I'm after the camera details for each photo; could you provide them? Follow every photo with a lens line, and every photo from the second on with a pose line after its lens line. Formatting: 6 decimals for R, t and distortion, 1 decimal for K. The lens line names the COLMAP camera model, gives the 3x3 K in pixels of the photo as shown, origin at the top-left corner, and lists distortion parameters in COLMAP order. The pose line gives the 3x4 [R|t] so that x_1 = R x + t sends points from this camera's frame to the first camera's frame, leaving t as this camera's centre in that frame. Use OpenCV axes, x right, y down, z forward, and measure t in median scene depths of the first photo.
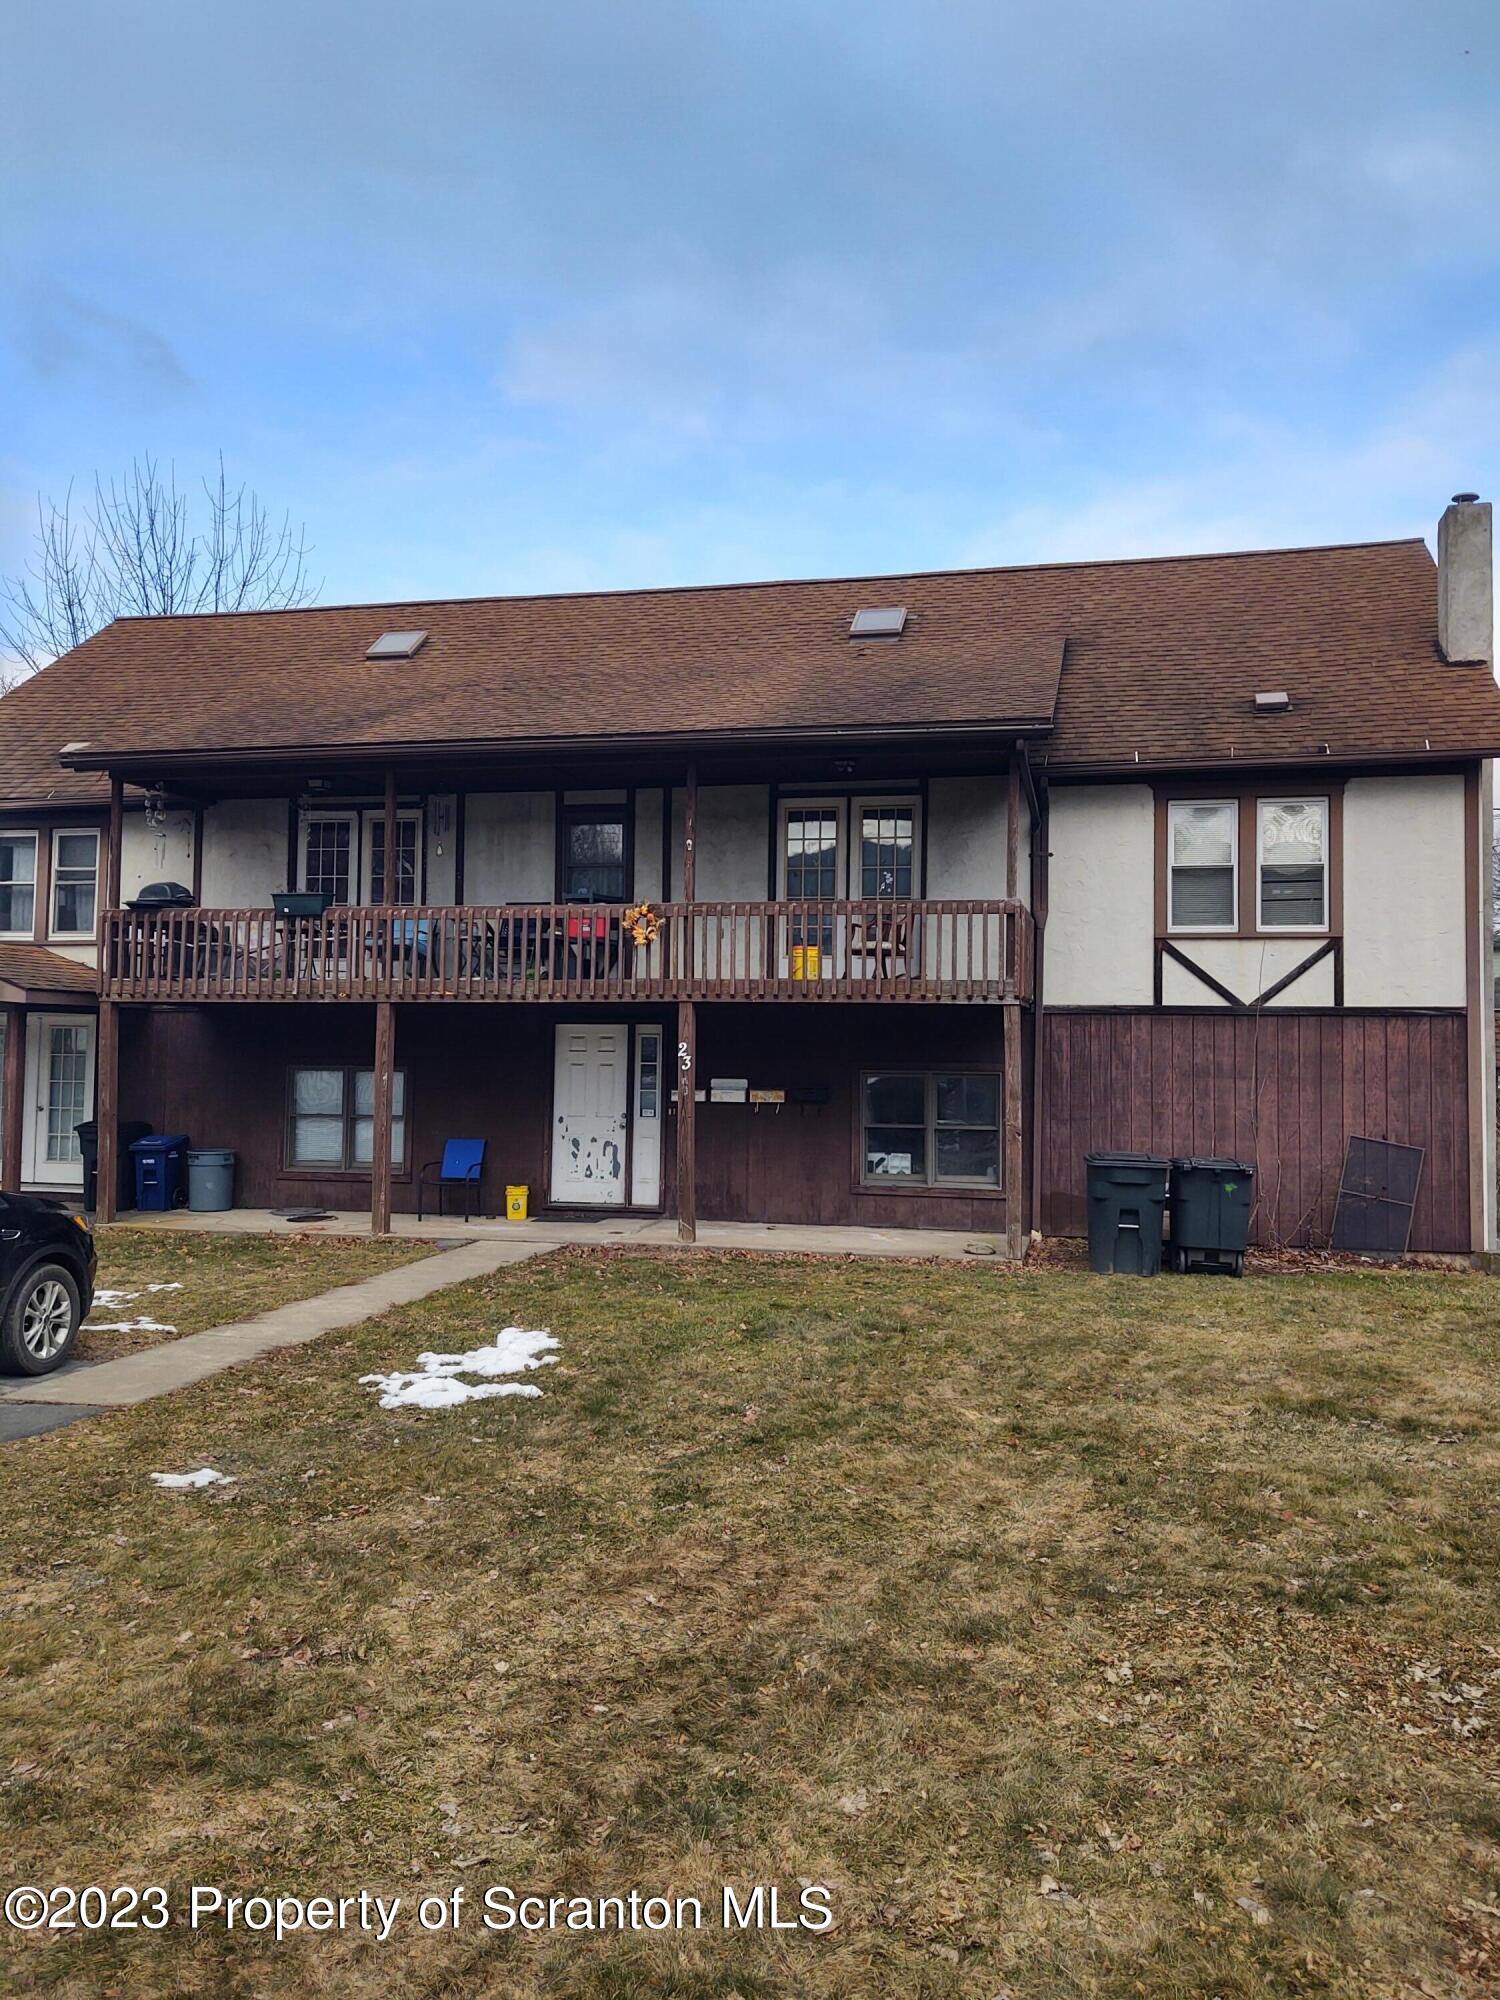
lens RADIAL K [[1532.6, 0, 749.8], [0, 1532.6, 993.6], [0, 0, 1]] dist [0.090404, -0.221376]
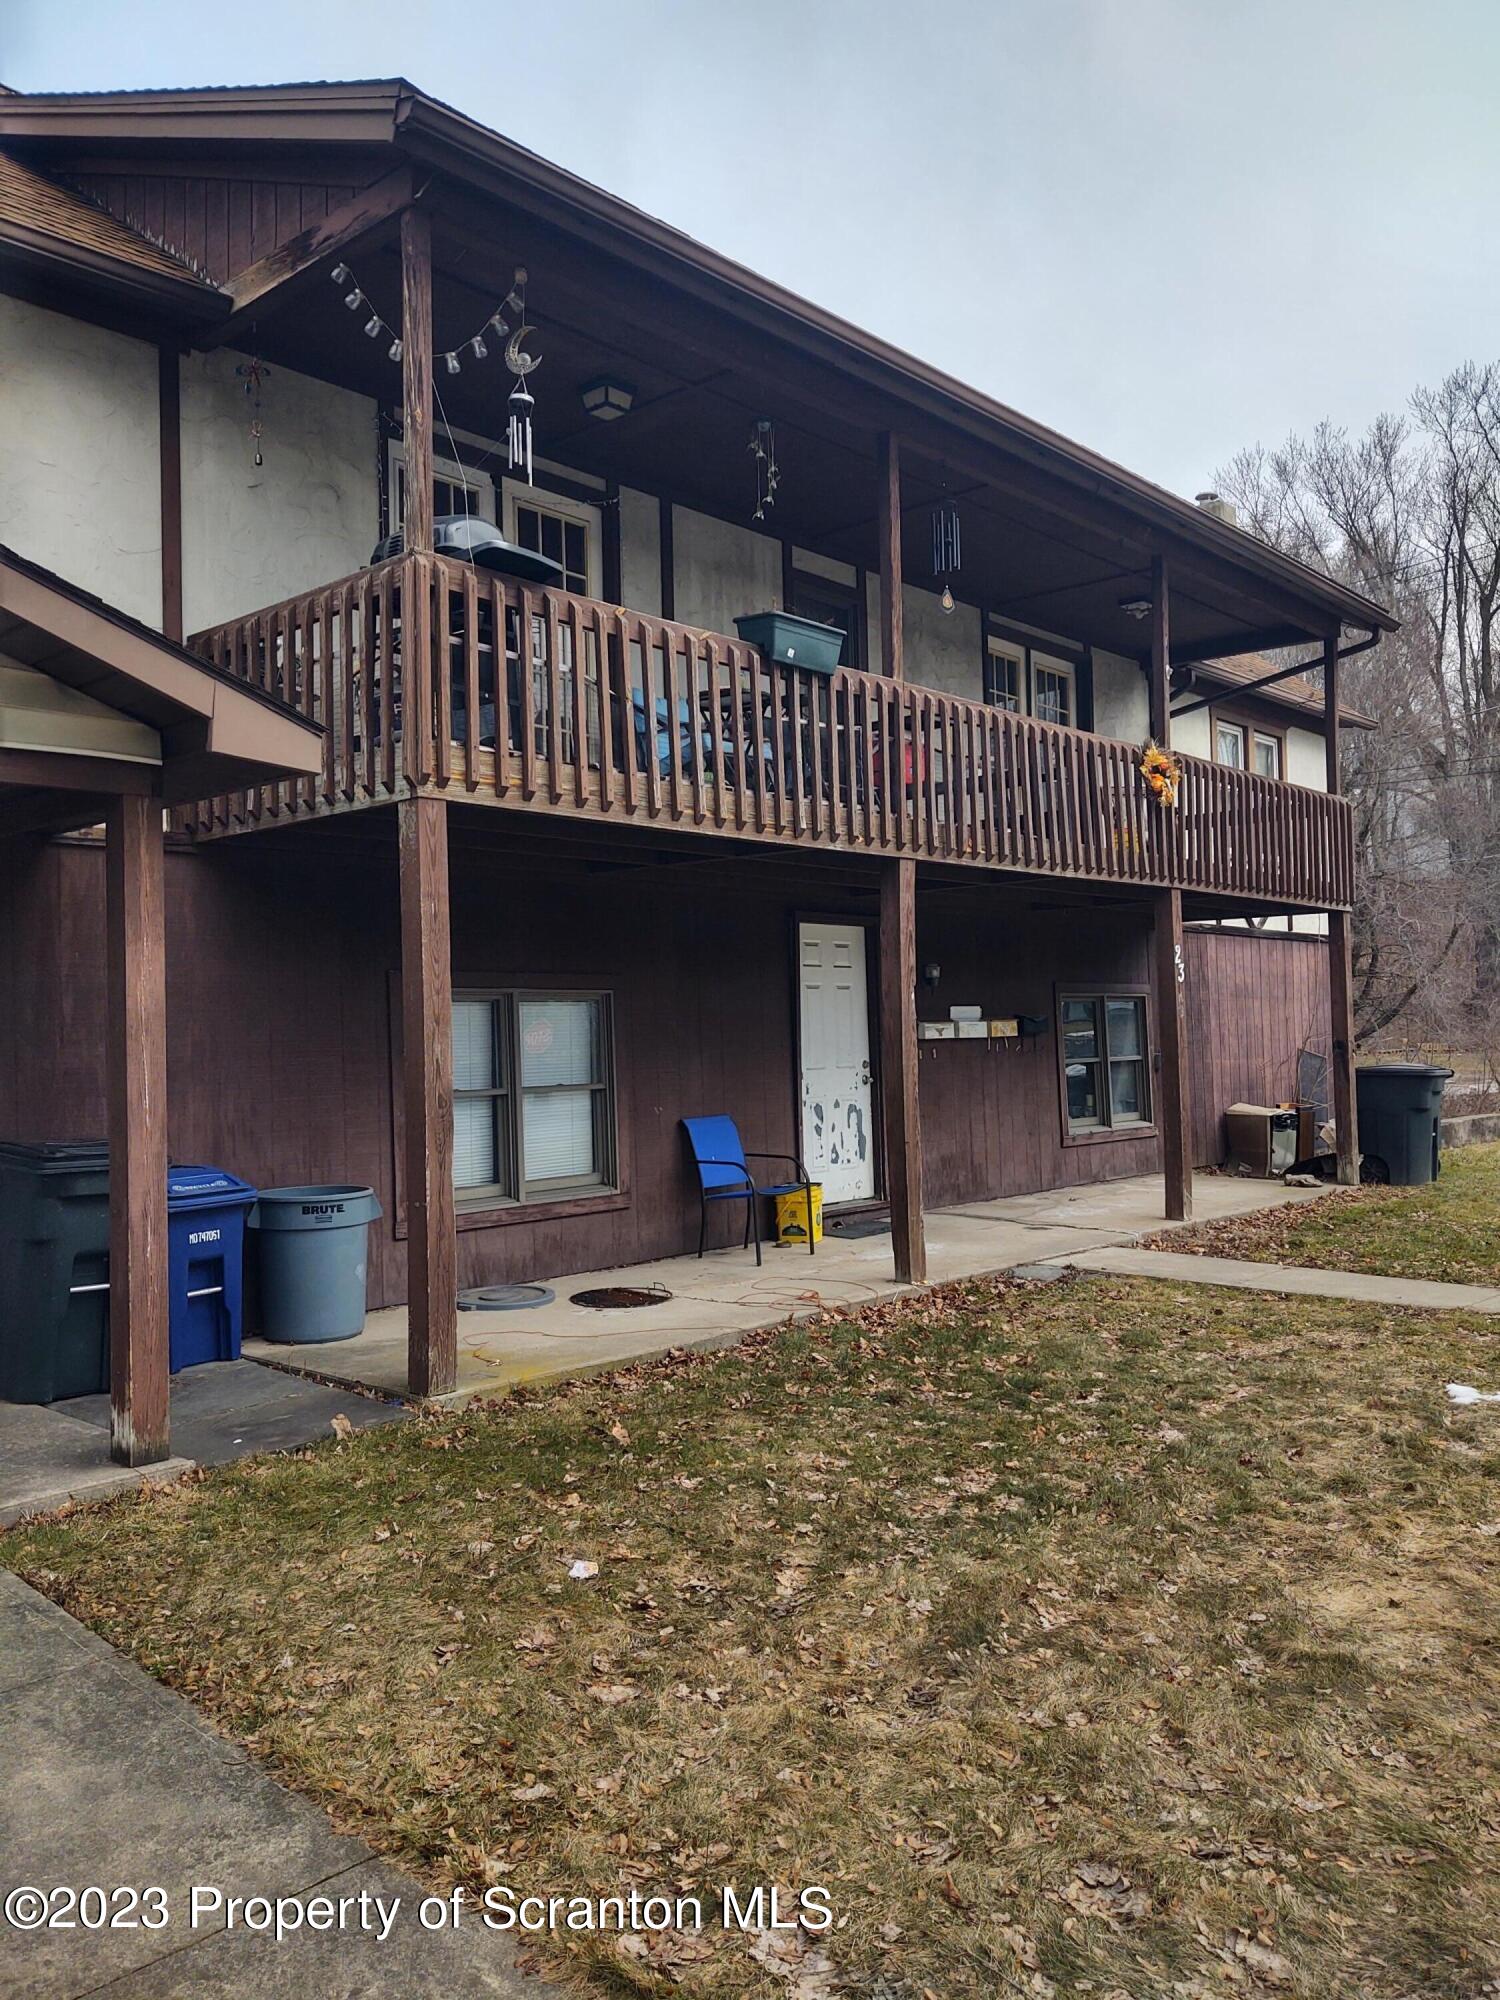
lens RADIAL K [[1531.2, 0, 758.6], [0, 1531.2, 1008.2], [0, 0, 1]] dist [0.079268, -0.181643]
pose [[0.477838, -0.003699, 0.878440, -0.718161], [-0.005917, 0.999955, 0.007429, 0.053479], [-0.878428, -0.008748, 0.477795, 0.763968]]
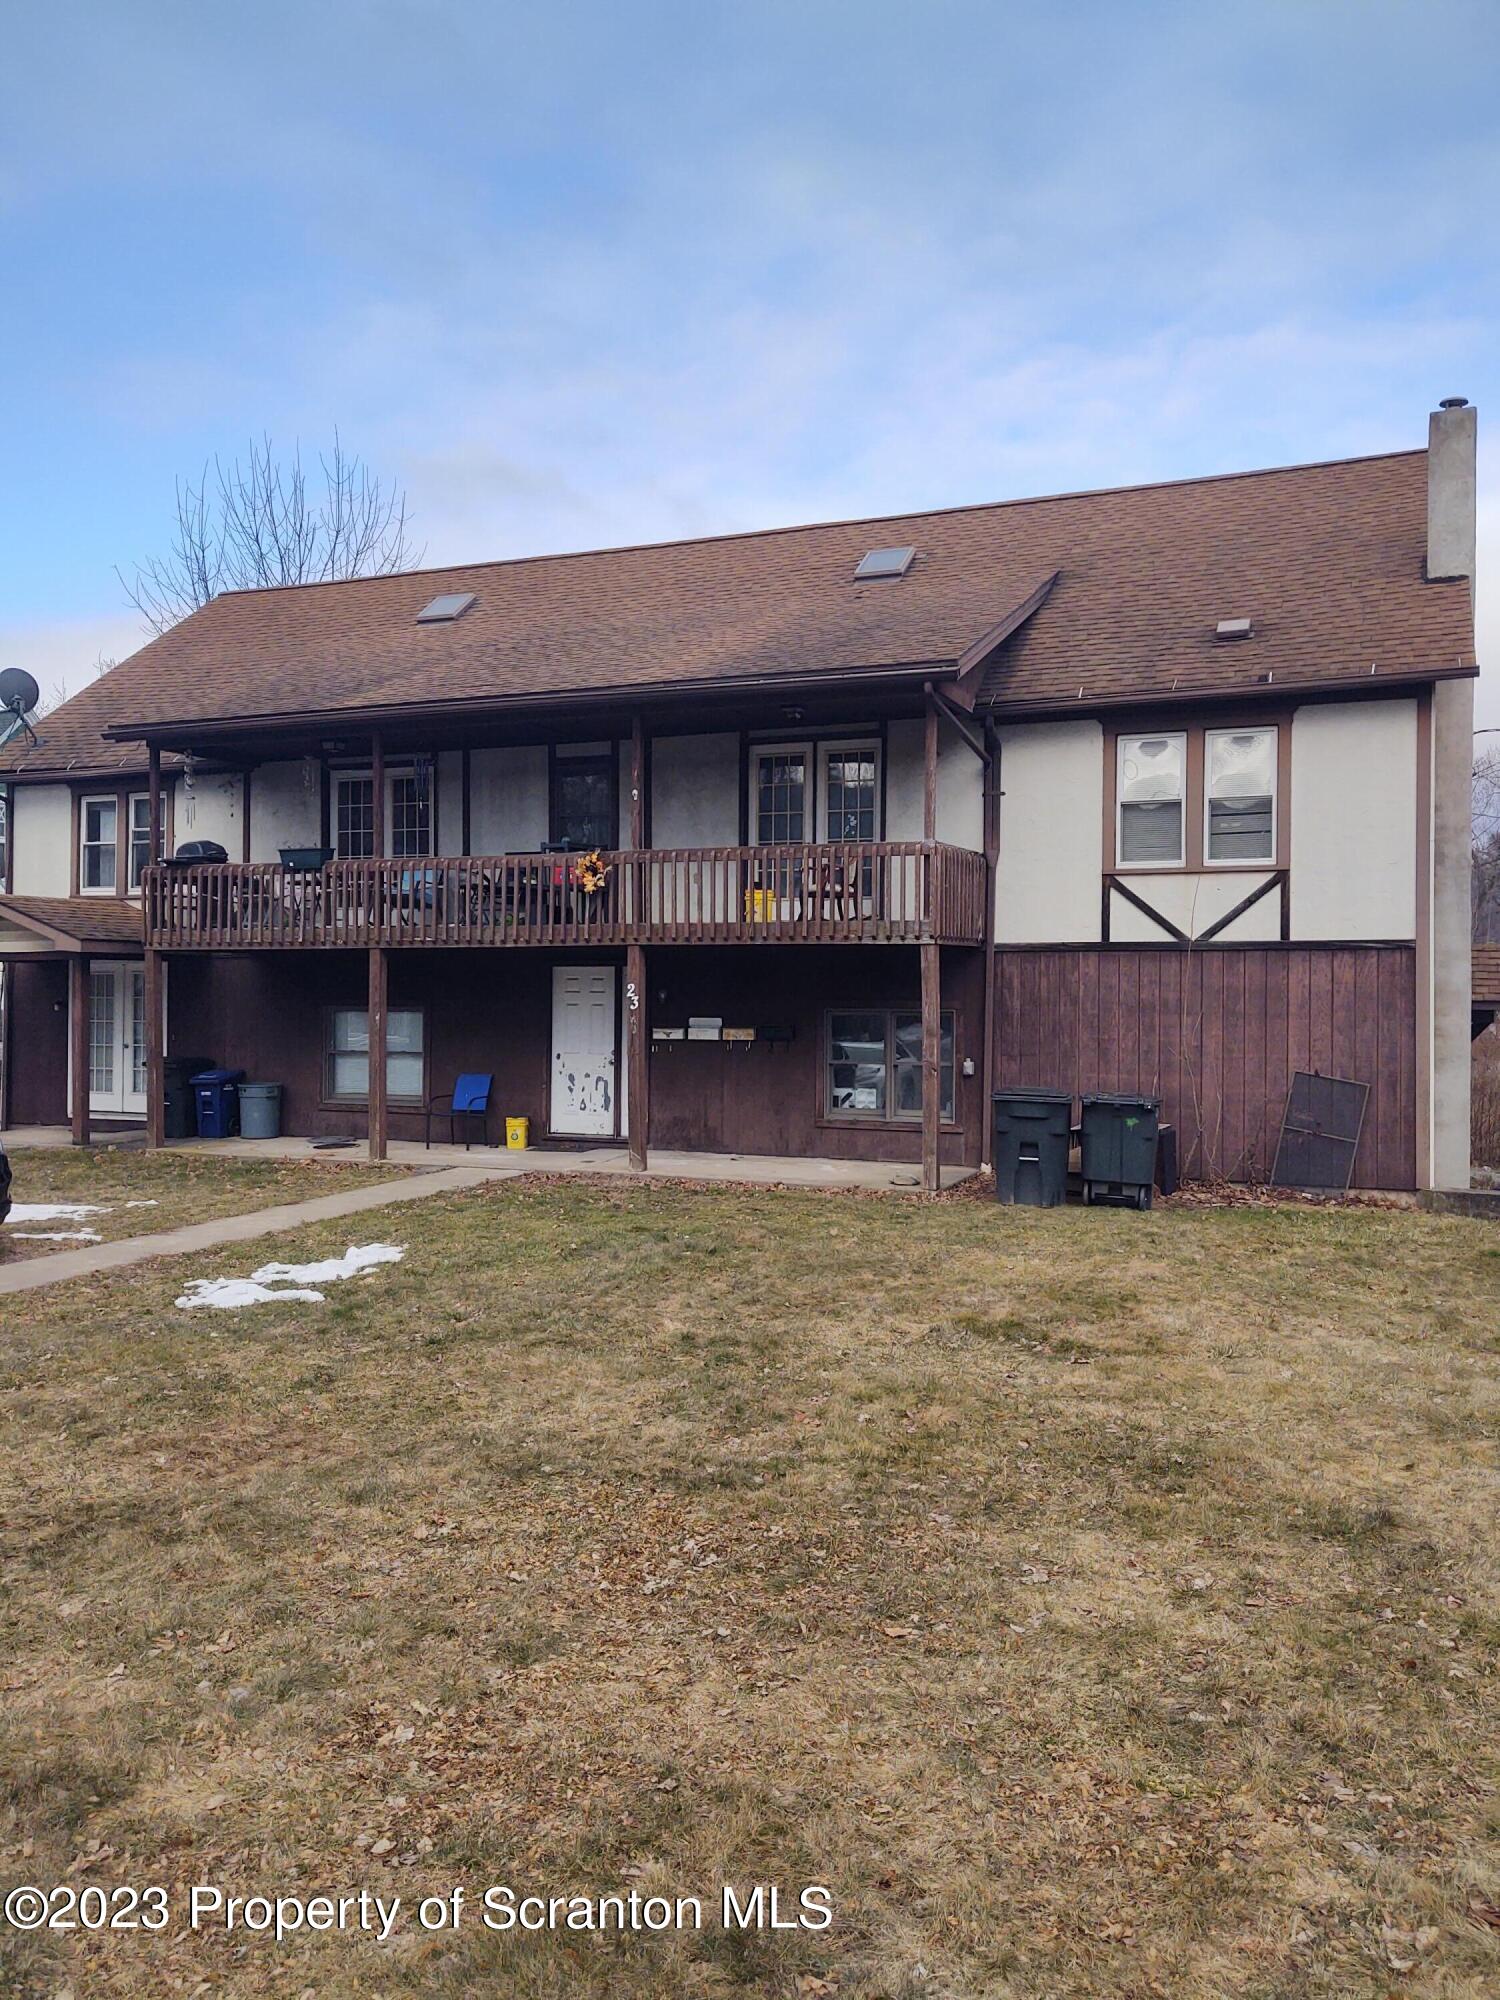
lens RADIAL K [[1531.2, 0, 758.6], [0, 1531.2, 1008.2], [0, 0, 1]] dist [0.079268, -0.181643]
pose [[0.986607, -0.005877, -0.163007, 0.199036], [0.014120, 0.998676, 0.049460, -0.001860], [0.162501, -0.051099, 0.985384, -0.024271]]
